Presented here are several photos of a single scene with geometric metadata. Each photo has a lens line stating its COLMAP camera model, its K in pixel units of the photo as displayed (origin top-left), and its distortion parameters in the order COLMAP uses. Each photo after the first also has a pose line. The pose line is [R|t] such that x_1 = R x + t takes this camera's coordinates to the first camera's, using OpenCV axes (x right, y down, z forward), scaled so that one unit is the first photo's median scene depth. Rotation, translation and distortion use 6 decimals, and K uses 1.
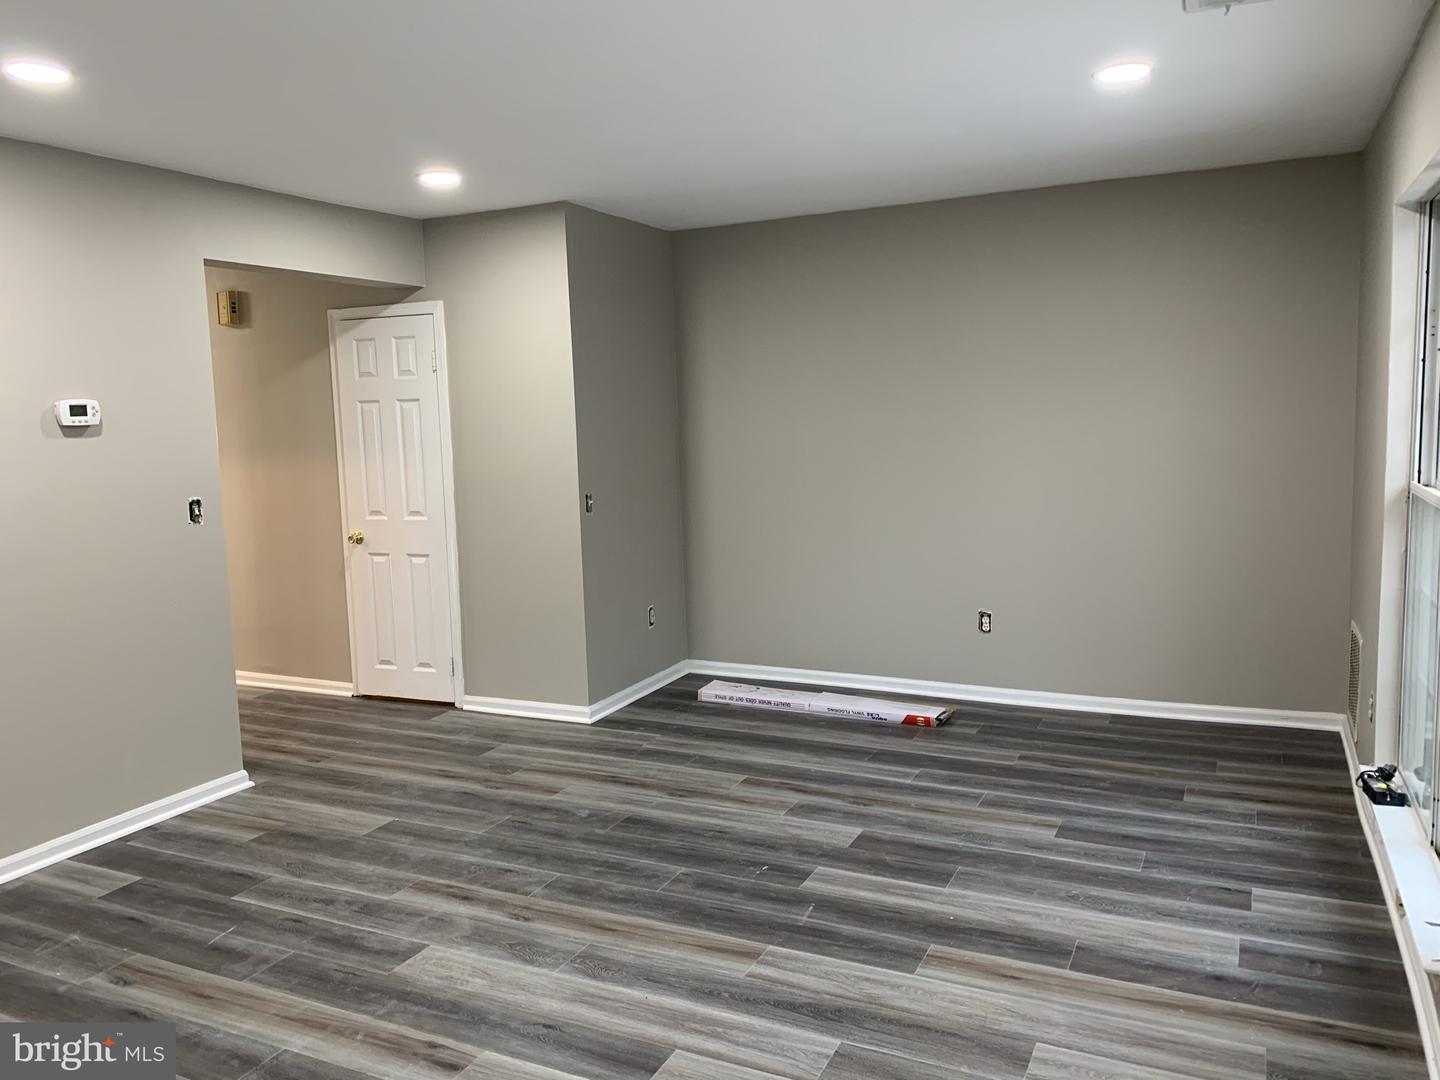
lens RADIAL K [[1118.8, 0, 720.0], [0, 1118.8, 540.0], [0, 0, 1]] dist [0.066550, -0.000010]
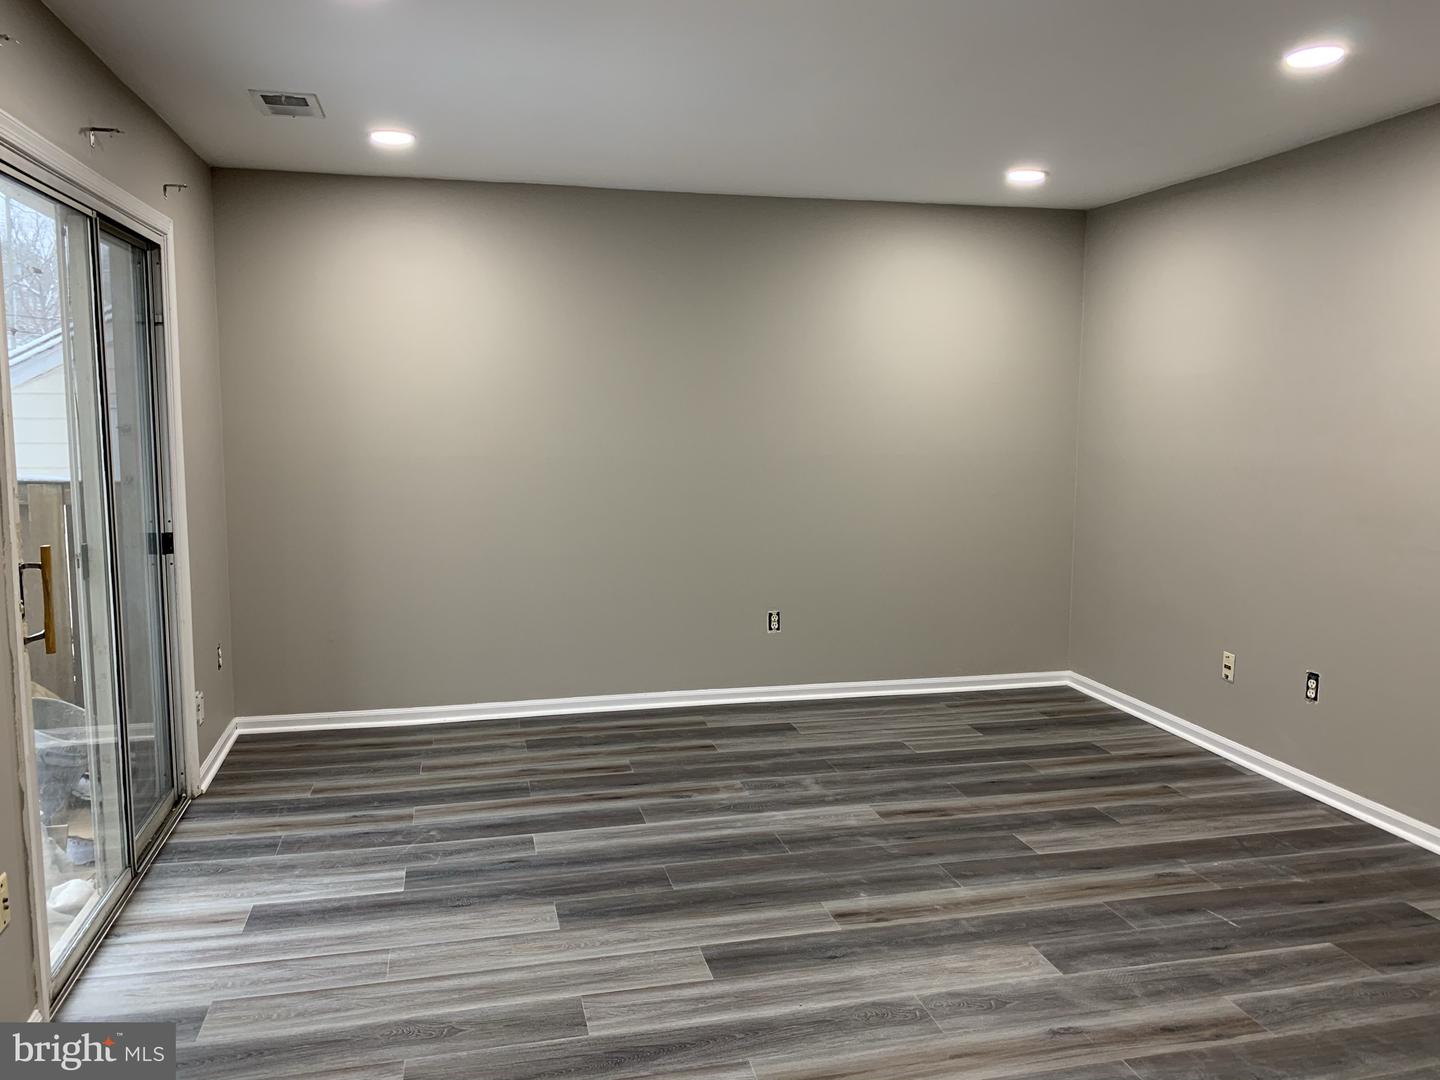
lens RADIAL K [[1118.8, 0, 720.0], [0, 1118.8, 540.0], [0, 0, 1]] dist [0.066550, -0.000010]
pose [[-0.772917, 0.102817, -0.626122, 0.501093], [-0.050218, 0.973776, 0.221898, -0.174983], [0.632517, 0.202951, -0.747485, 1.450830]]
